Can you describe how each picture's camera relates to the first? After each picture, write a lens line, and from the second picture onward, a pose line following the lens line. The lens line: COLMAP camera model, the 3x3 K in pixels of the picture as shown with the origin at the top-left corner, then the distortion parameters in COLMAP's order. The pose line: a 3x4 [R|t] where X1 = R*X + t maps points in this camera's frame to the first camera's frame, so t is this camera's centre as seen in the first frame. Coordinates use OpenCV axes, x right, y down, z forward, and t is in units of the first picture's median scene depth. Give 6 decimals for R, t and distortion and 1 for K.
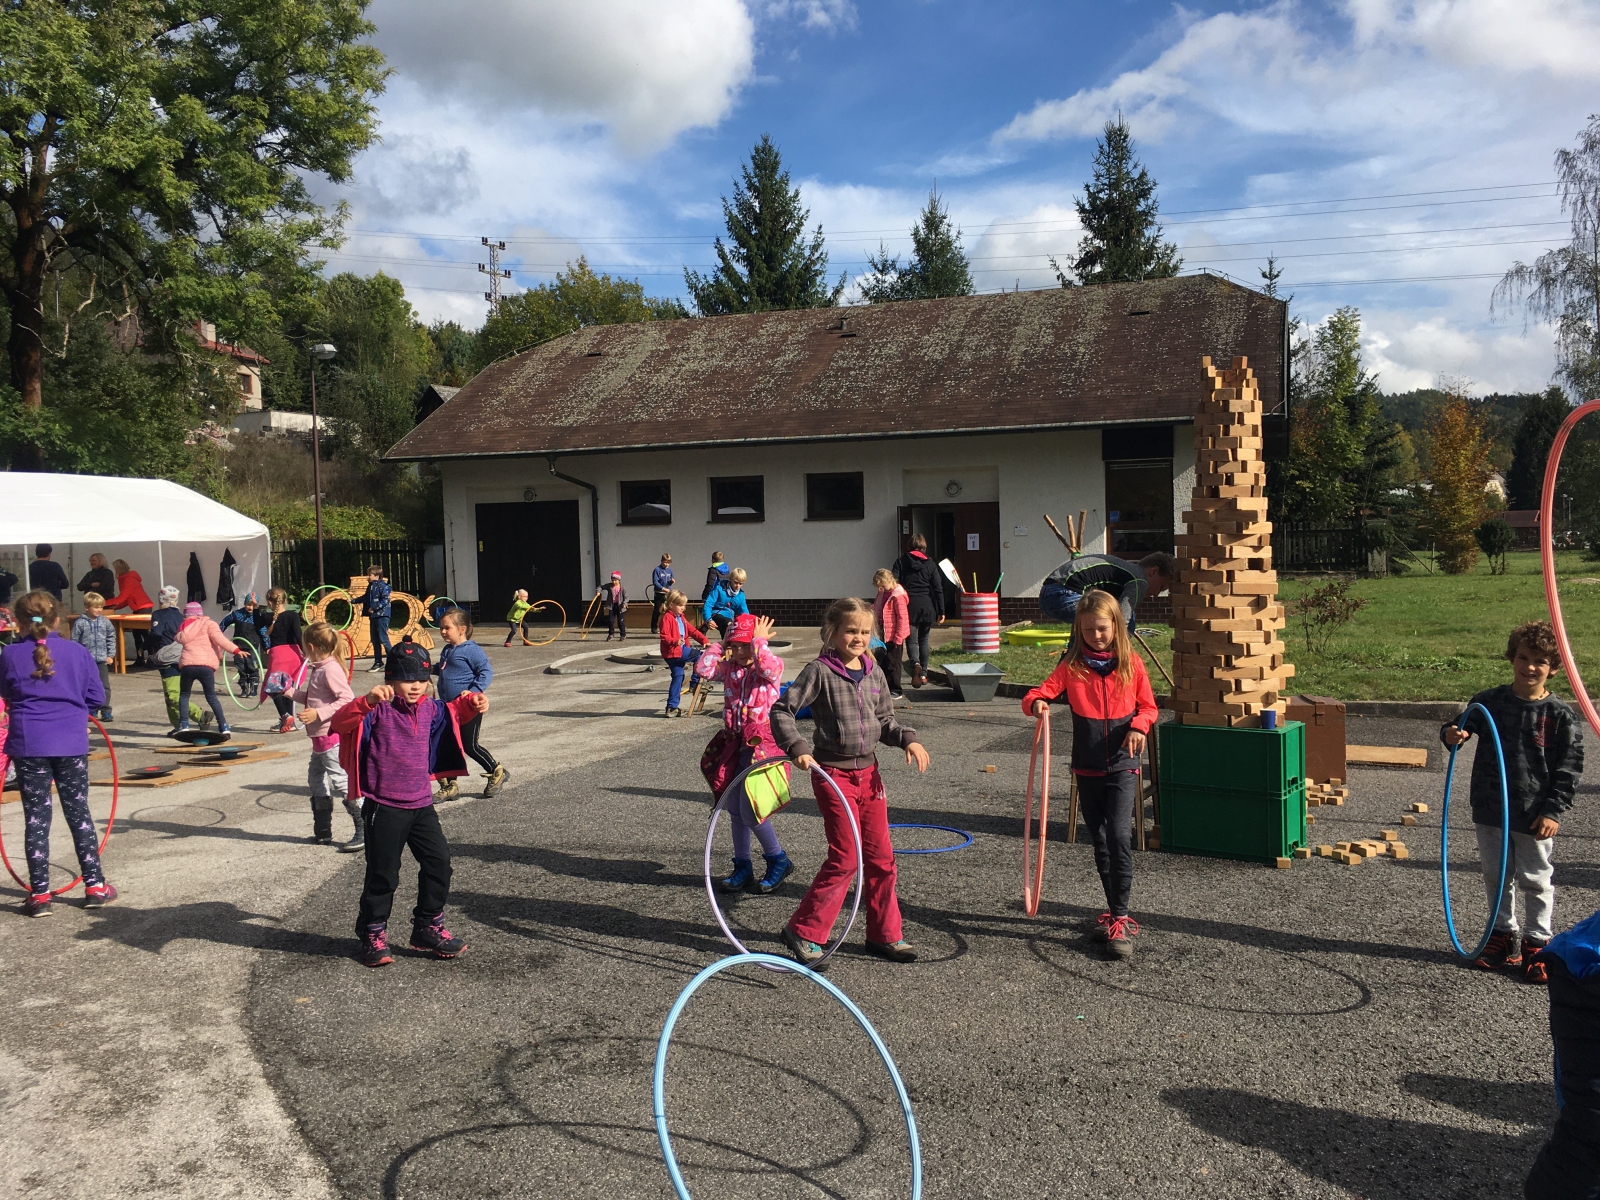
lens RADIAL K [[1351.7, 0, 800.3], [0, 1351.7, 598.3], [0, 0, 1]] dist [-0.001605, -0.020333]
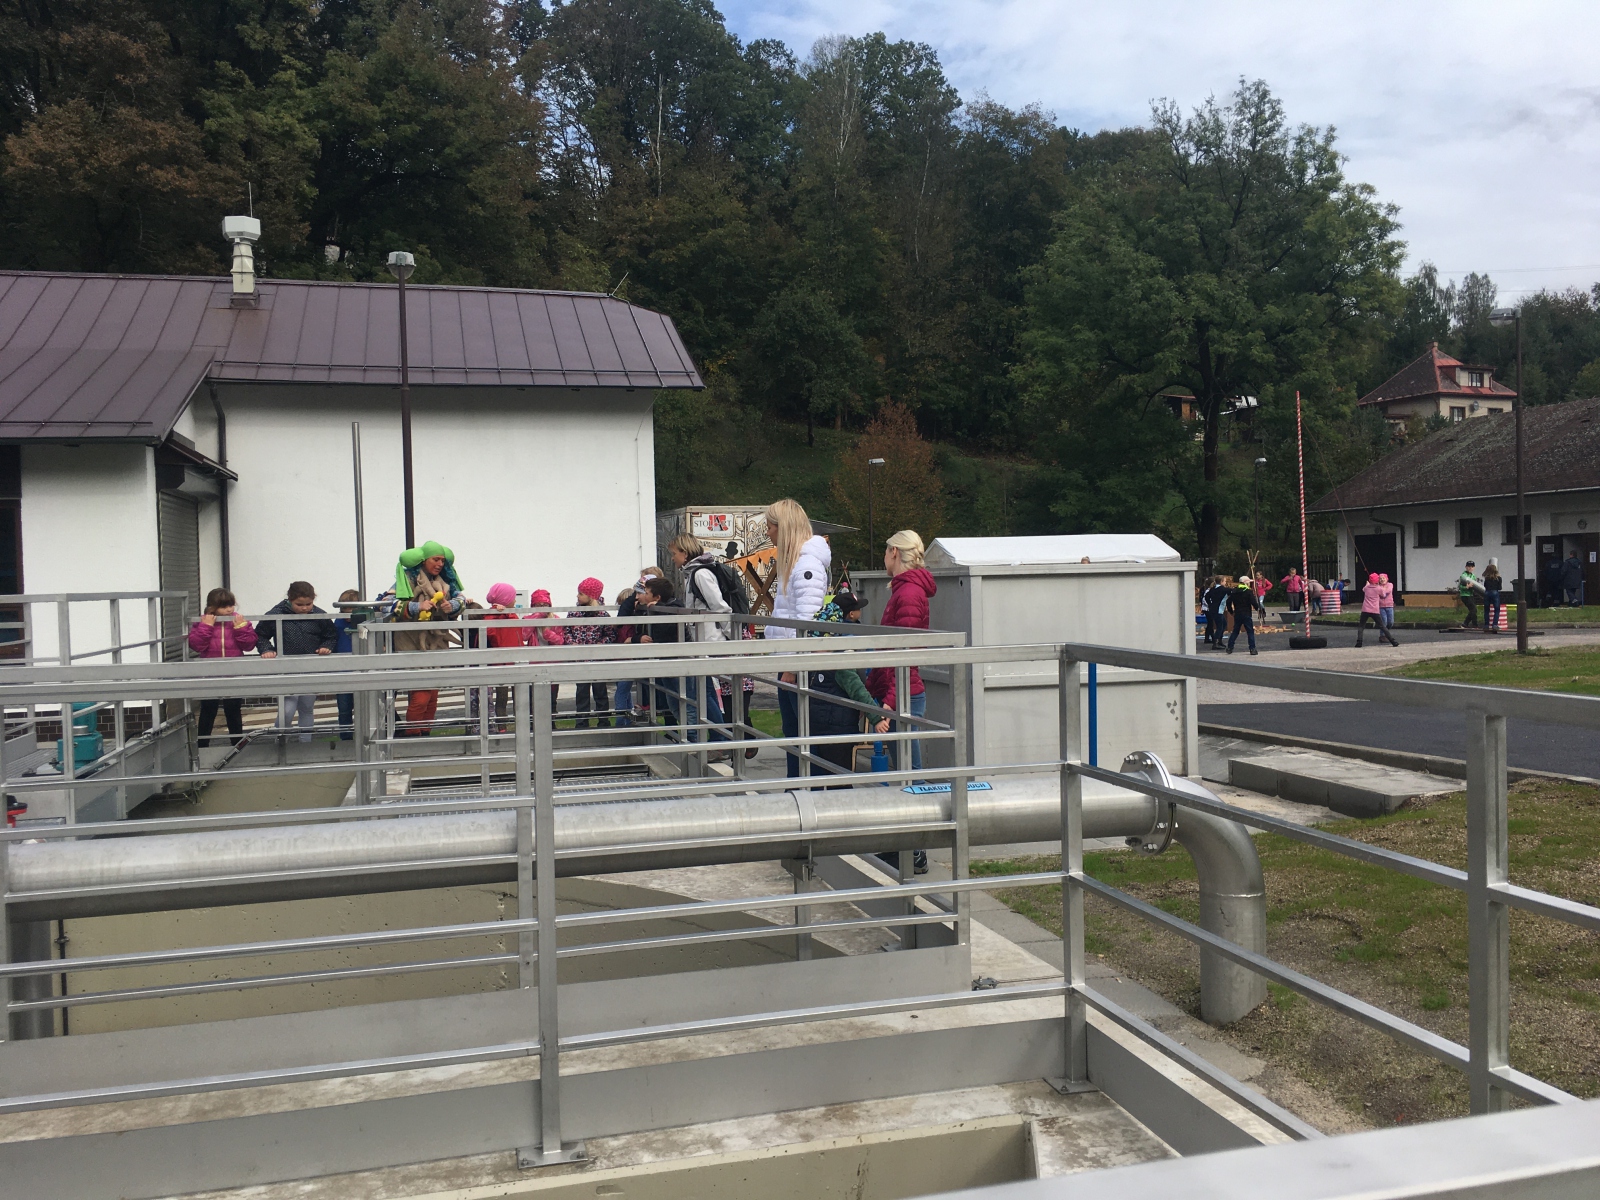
lens RADIAL K [[1351.7, 0, 800.8], [0, 1351.7, 600.9], [0, 0, 1]] dist [-0.001605, -0.020333]
pose [[0.571003, 0.031655, -0.820338, 0.889263], [-0.028039, 0.999425, 0.019050, 0.005091], [0.820469, 0.012124, 0.571562, -0.703949]]
